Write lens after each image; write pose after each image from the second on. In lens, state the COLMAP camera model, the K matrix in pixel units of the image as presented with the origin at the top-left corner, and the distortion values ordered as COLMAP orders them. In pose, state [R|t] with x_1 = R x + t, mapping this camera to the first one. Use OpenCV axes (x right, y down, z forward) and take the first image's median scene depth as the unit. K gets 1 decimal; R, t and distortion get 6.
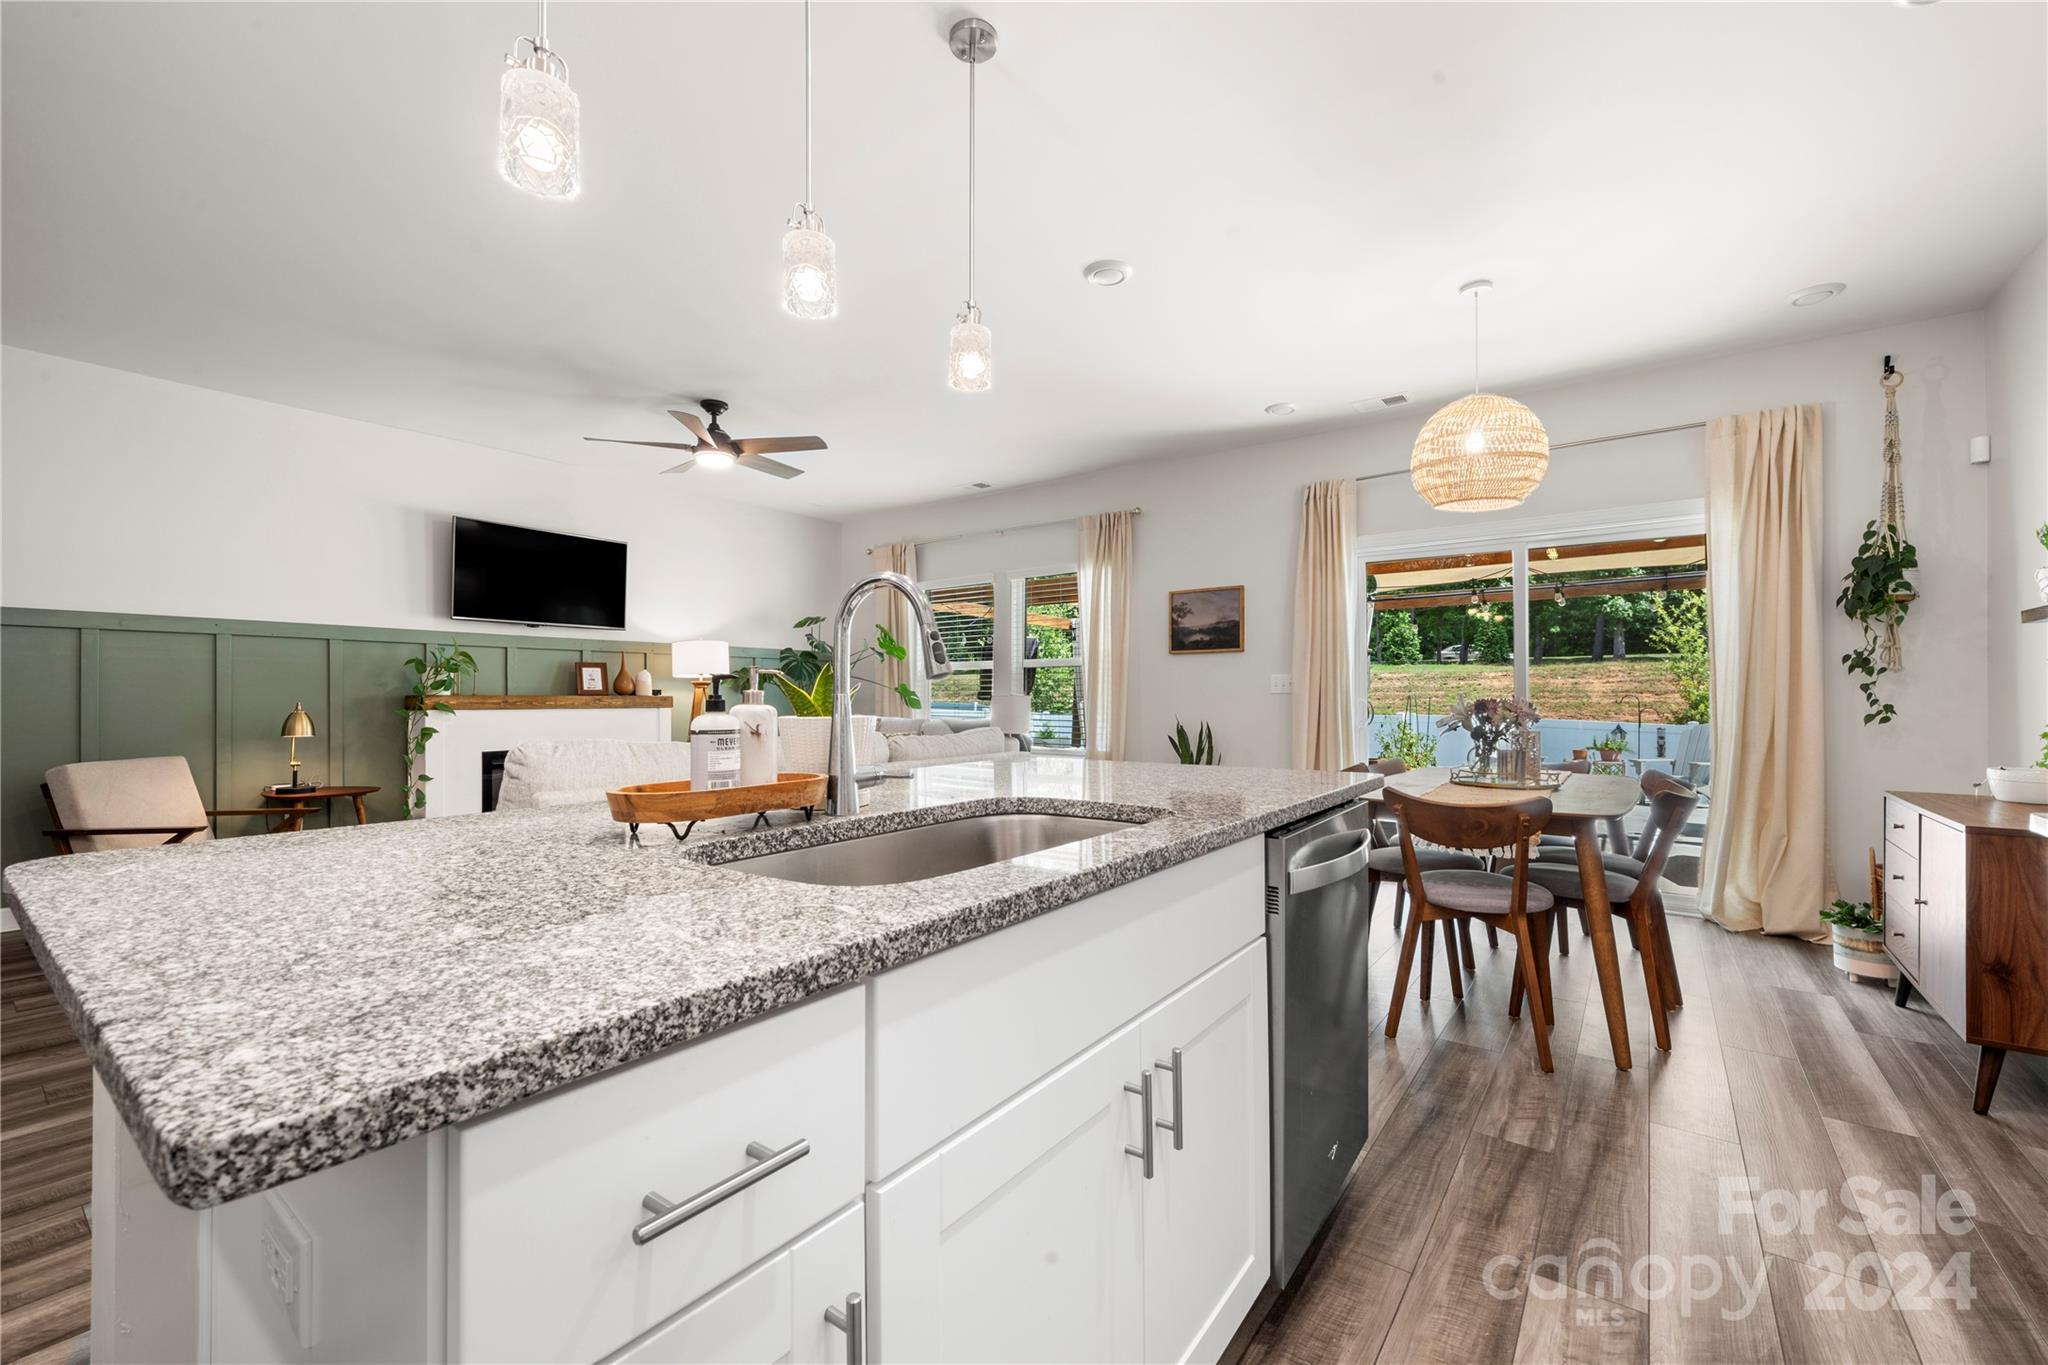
lens RADIAL K [[831.8, 0, 1011.9], [0, 831.8, 691.6], [0, 0, 1]] dist [0.000184, -0.000116]
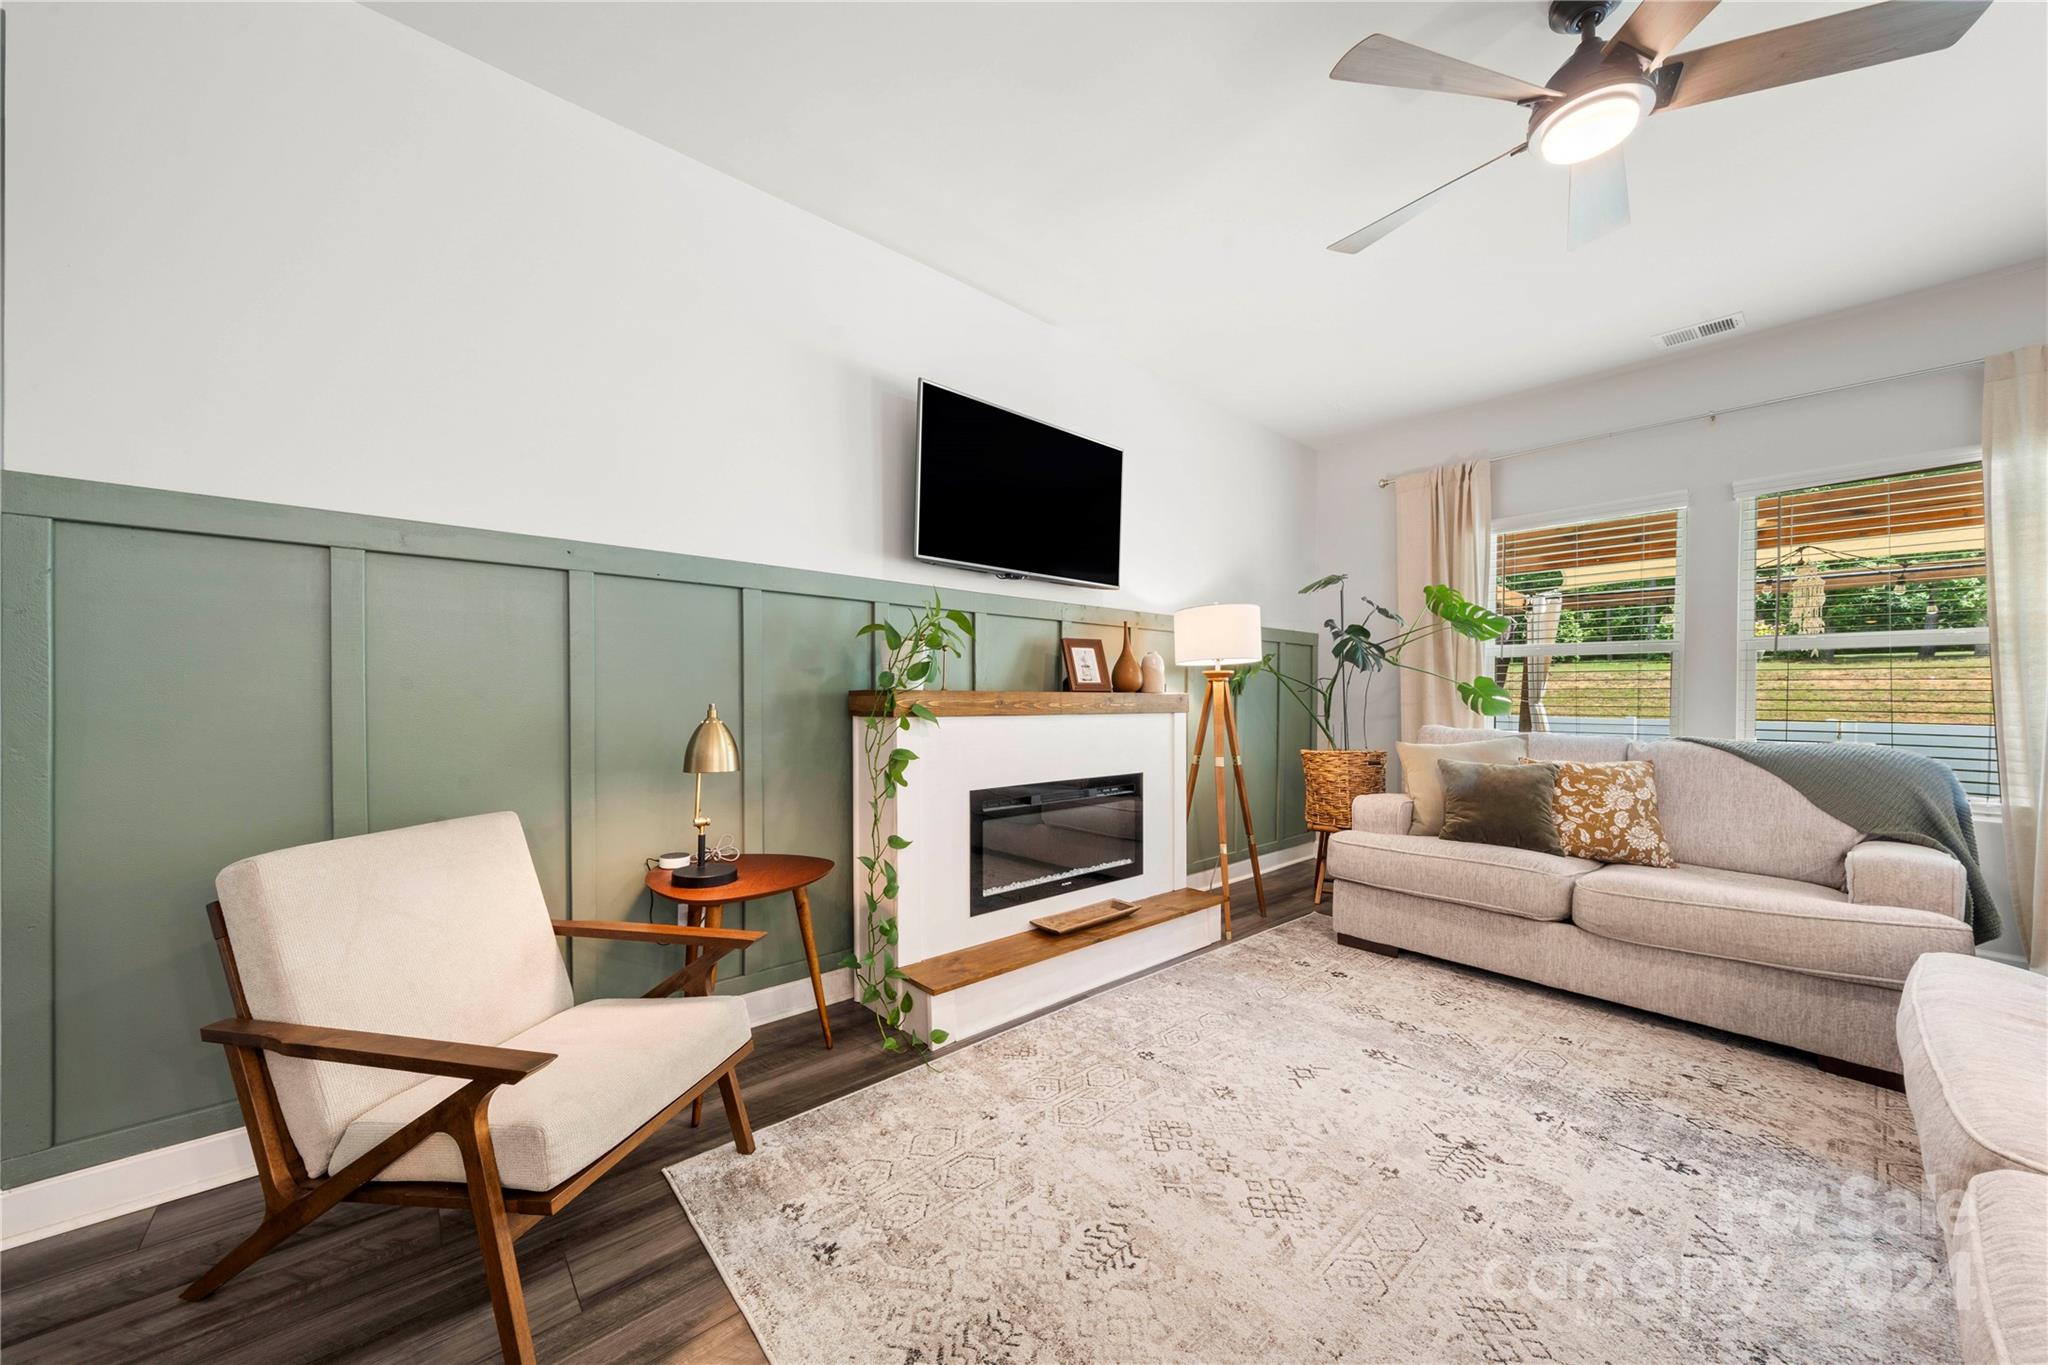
lens RADIAL K [[725.3, 0, 1021.1], [0, 725.3, 700.1], [0, 0, 1]] dist [-0.002520, -0.000295]
pose [[0.980596, 0.010387, -0.195766, -0.593915], [-0.007151, 0.999826, 0.017233, 0.002398], [0.195911, -0.015499, 0.980499, 0.613886]]
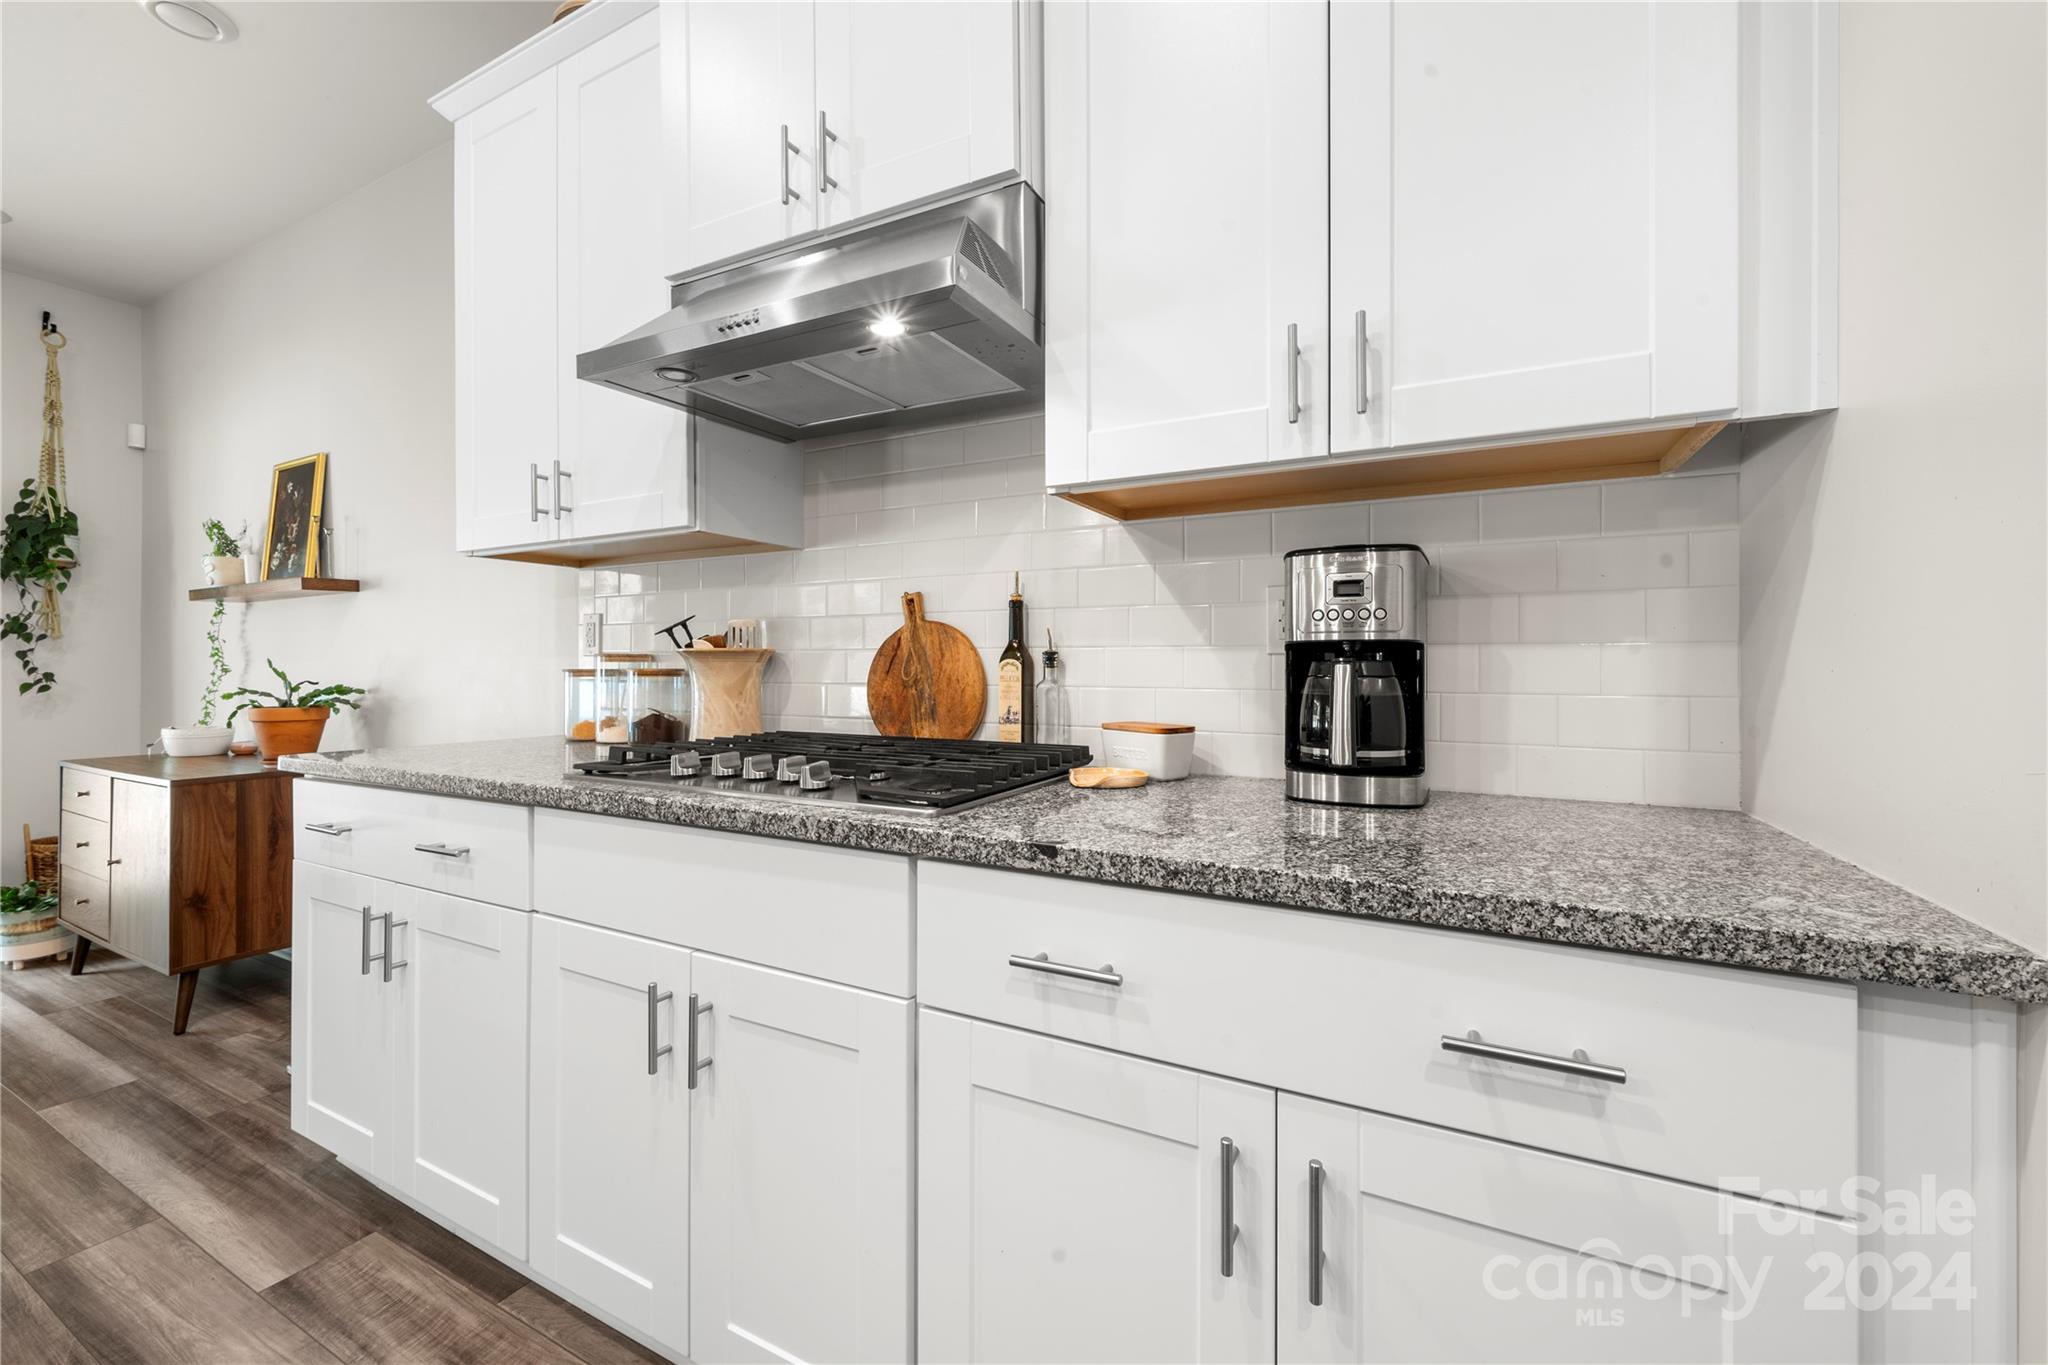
lens RADIAL K [[820.3, 0, 1019.3], [0, 820.3, 664.7], [0, 0, 1]] dist [0.000093, 0.000043]
pose [[-0.161148, 0.002025, 0.986928, -0.056646], [-0.005974, 0.999978, -0.003027, 0.001906], [-0.986912, -0.006383, -0.161132, 0.030162]]
